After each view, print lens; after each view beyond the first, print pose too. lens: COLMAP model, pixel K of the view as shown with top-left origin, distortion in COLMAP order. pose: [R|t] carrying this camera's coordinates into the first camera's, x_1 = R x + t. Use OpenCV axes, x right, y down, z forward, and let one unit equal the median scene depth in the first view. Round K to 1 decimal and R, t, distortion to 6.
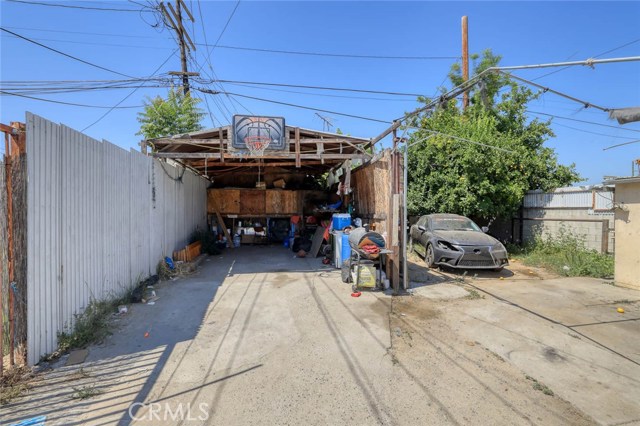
lens RADIAL K [[281.2, 0, 322.1], [0, 281.2, 203.2], [0, 0, 1]] dist [-0.021023, 0.004165]
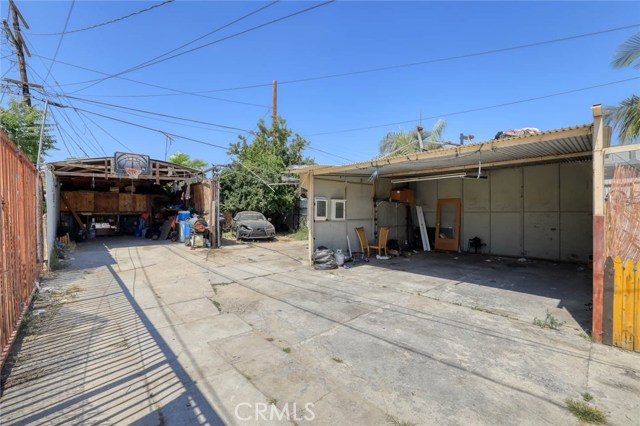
lens RADIAL K [[281.2, 0, 321.3], [0, 281.2, 211.9], [0, 0, 1]] dist [-0.021023, 0.004165]
pose [[0.857005, -0.001446, 0.515306, -0.078432], [-0.013594, 0.999585, 0.025414, -0.009490], [-0.515129, -0.028785, 0.856629, -0.746677]]
